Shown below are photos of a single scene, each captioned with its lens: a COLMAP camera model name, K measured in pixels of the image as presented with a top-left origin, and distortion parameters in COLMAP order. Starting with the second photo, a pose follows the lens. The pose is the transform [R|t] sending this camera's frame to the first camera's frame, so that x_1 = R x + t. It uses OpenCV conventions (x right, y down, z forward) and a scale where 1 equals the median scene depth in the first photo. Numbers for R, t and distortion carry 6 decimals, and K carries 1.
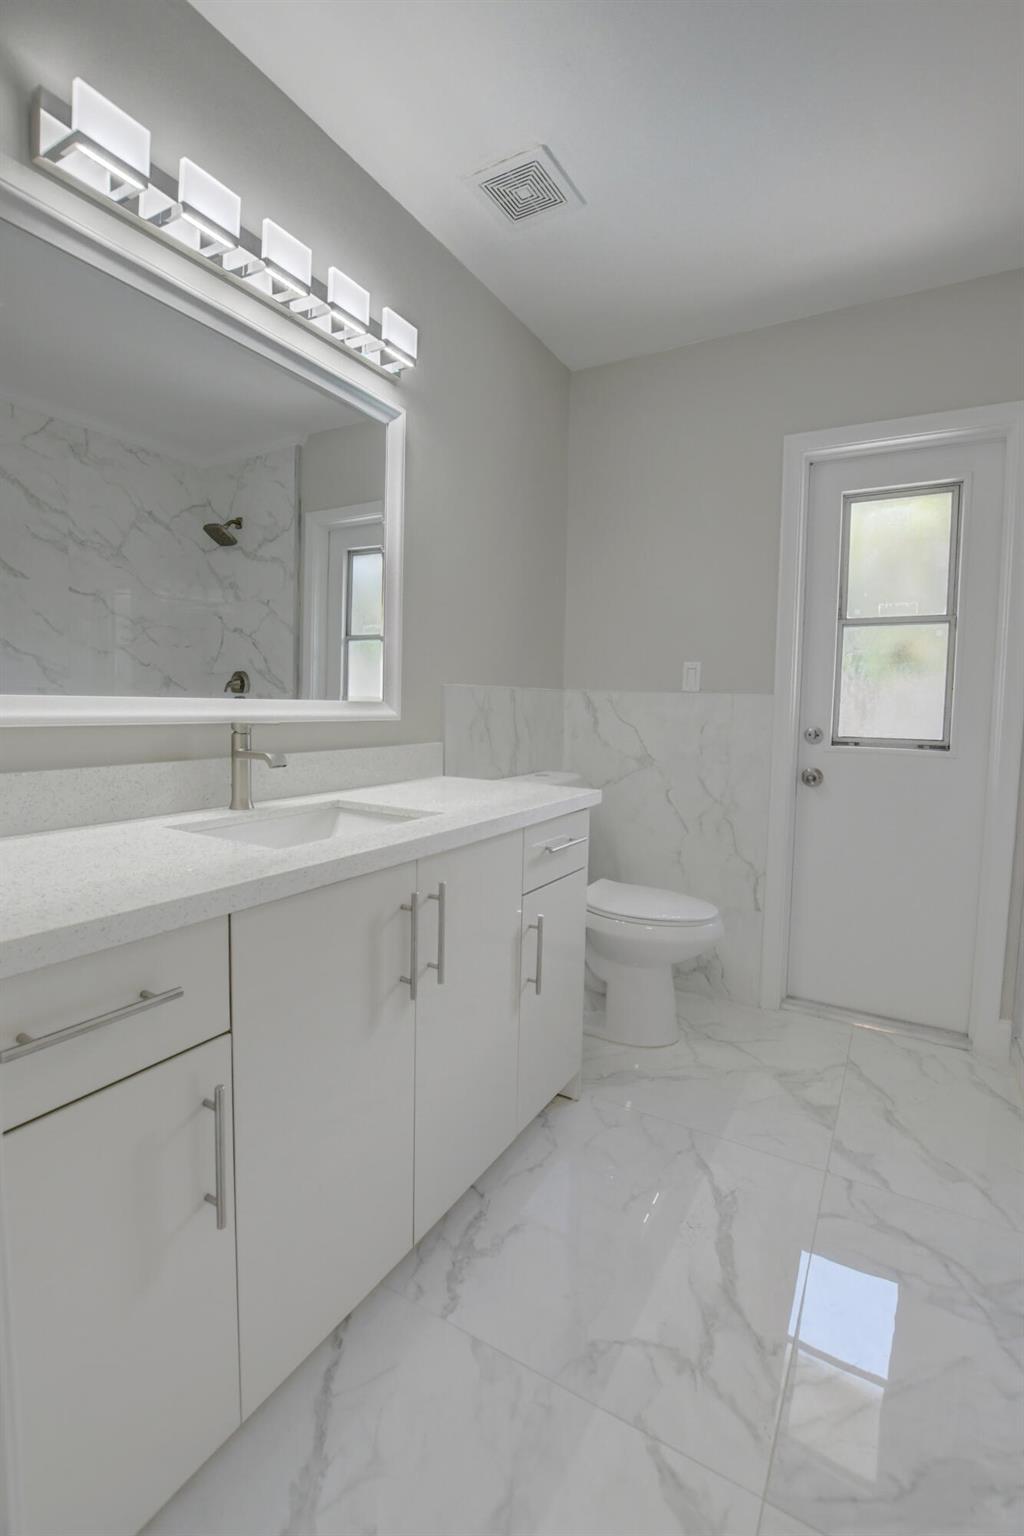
lens RADIAL K [[677.5, 0, 513.3], [0, 677.5, 756.1], [0, 0, 1]] dist [-0.026682, 0.000386]
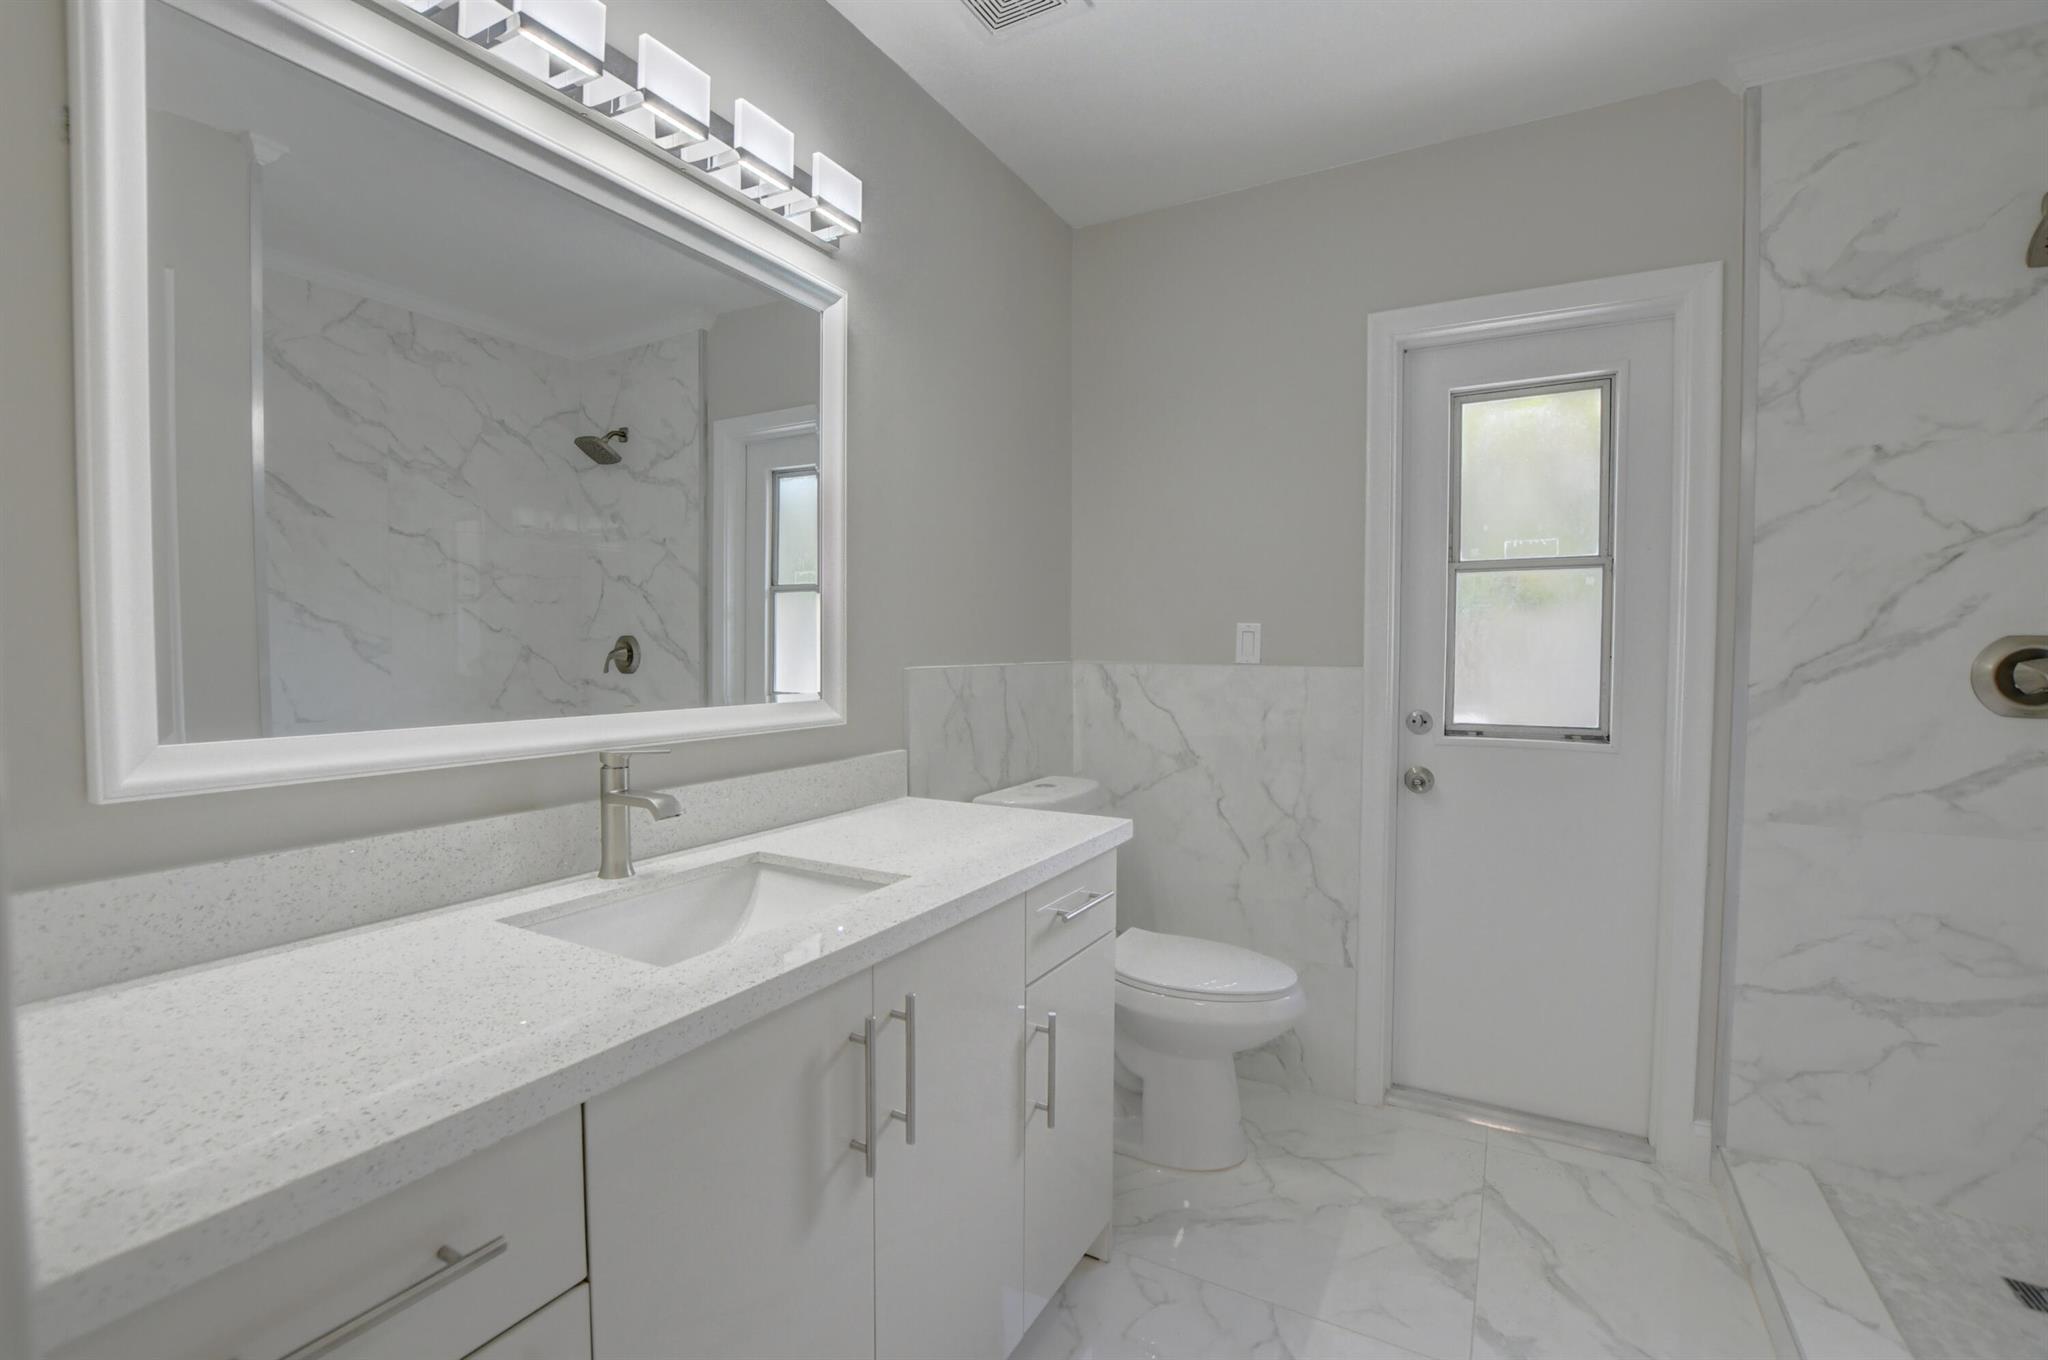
lens RADIAL K [[903.3, 0, 1009.1], [0, 903.3, 698.0], [0, 0, 1]] dist [-0.026682, 0.000386]
pose [[0.999763, -0.018634, 0.011299, -0.005456], [0.018955, 0.999400, -0.028995, -0.040699], [-0.010752, 0.029203, 0.999516, 0.044172]]
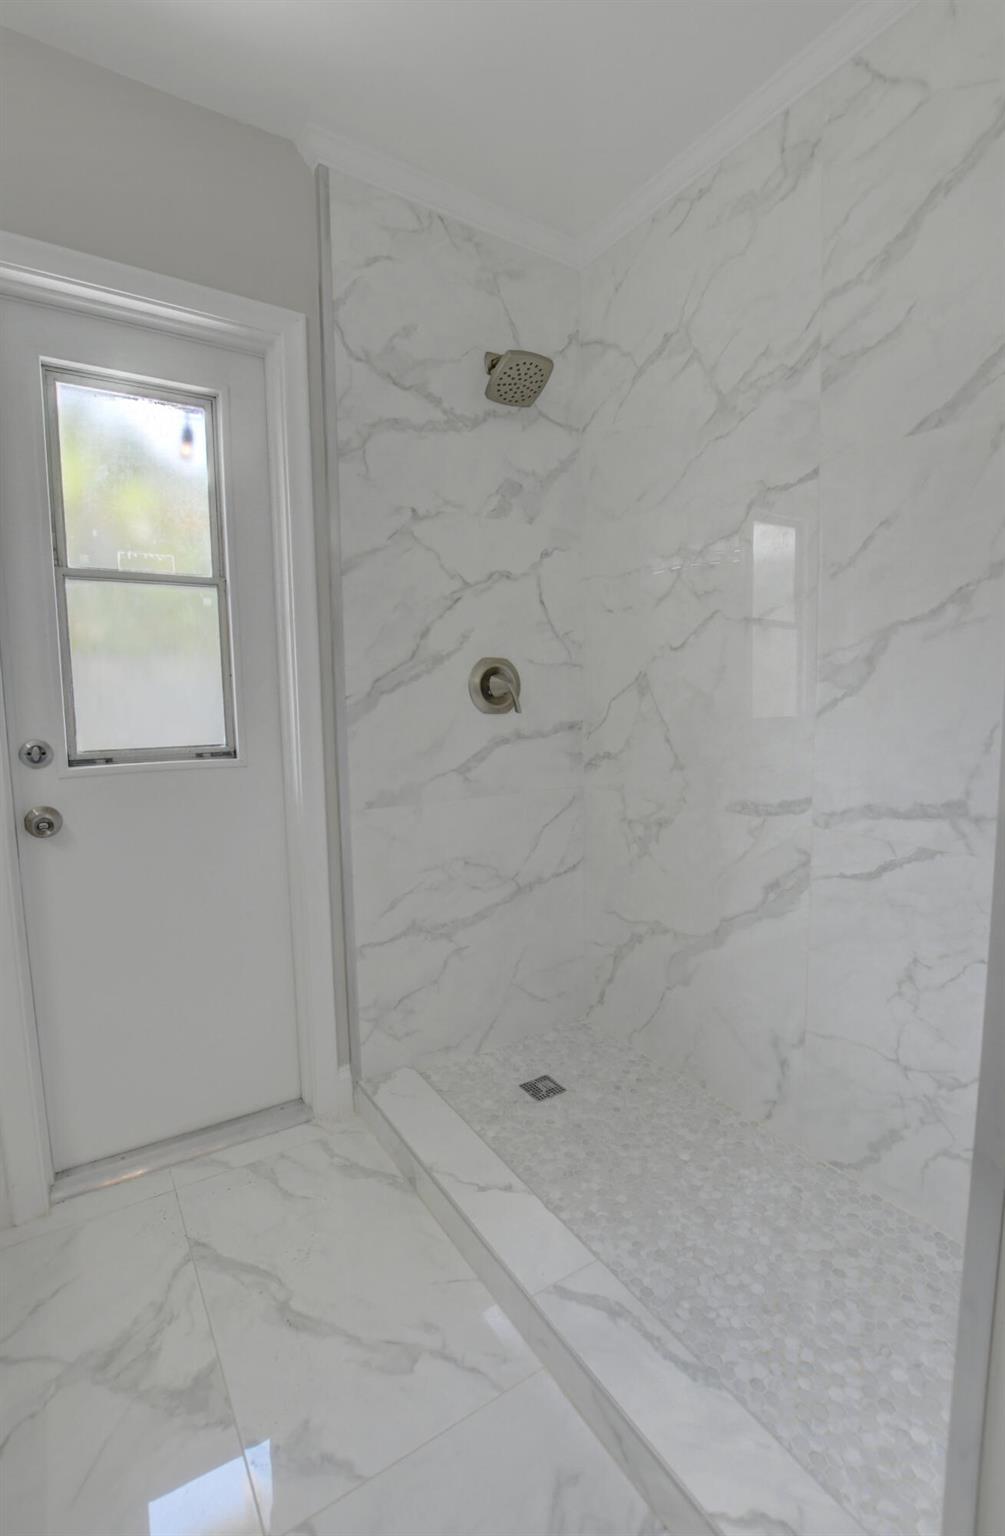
lens RADIAL K [[685.5, 0, 508.1], [0, 685.5, 761.8], [0, 0, 1]] dist [-0.027944, 0.000265]
pose [[0.447218, -0.113209, 0.887232, 0.101284], [0.093065, 0.992463, 0.079726, -0.036320], [-0.889570, 0.046915, 0.454383, 0.374729]]
